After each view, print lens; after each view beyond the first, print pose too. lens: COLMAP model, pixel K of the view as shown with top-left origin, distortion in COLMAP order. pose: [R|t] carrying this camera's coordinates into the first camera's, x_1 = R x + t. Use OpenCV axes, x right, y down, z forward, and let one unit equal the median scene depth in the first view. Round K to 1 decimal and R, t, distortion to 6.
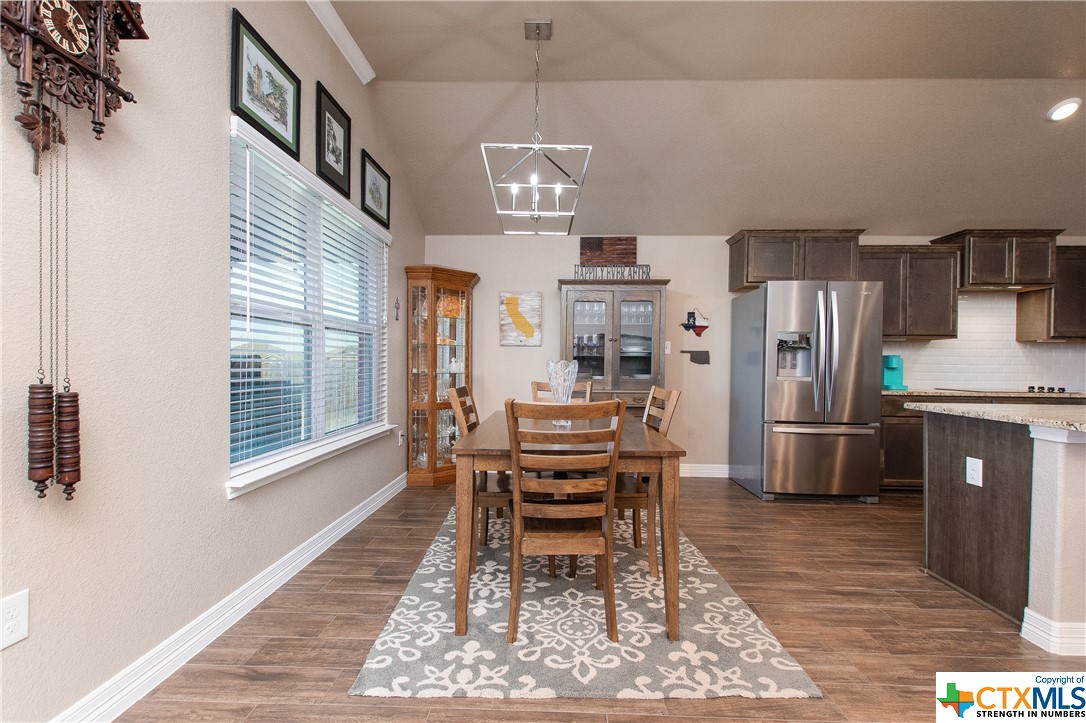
lens RADIAL K [[479.9, 0, 537.4], [0, 479.9, 365.9], [0, 0, 1]] dist [-0.001452, -0.001003]
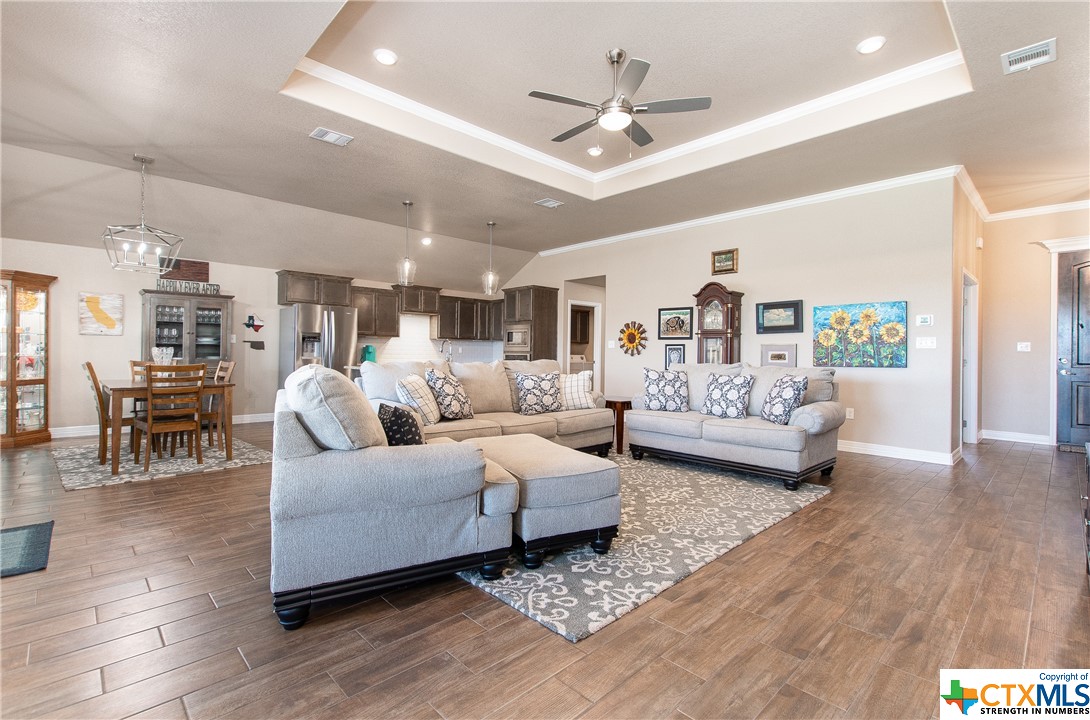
lens RADIAL K [[488.4, 0, 541.9], [0, 488.4, 352.2], [0, 0, 1]] dist [0.009433, -0.000220]
pose [[0.692219, -0.001339, 0.721686, -0.192786], [0.000253, 0.999999, 0.001612, 0.002590], [-0.721688, -0.000933, 0.692218, -0.868540]]
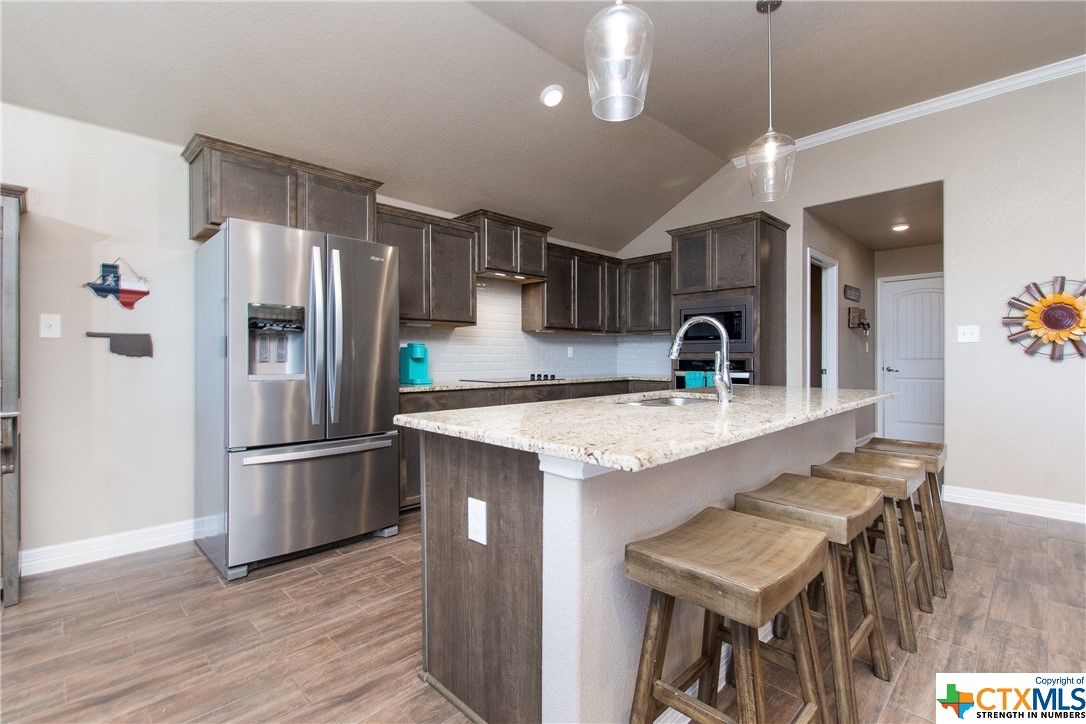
lens RADIAL K [[488.0, 0, 543.0], [0, 488.0, 362.0], [0, 0, 1]] dist [-0.001168, -0.000202]
pose [[0.675823, -0.020547, 0.736777, 0.269550], [0.013912, 0.999789, 0.015121, 0.000556], [-0.736932, 0.000031, 0.675966, 0.269122]]
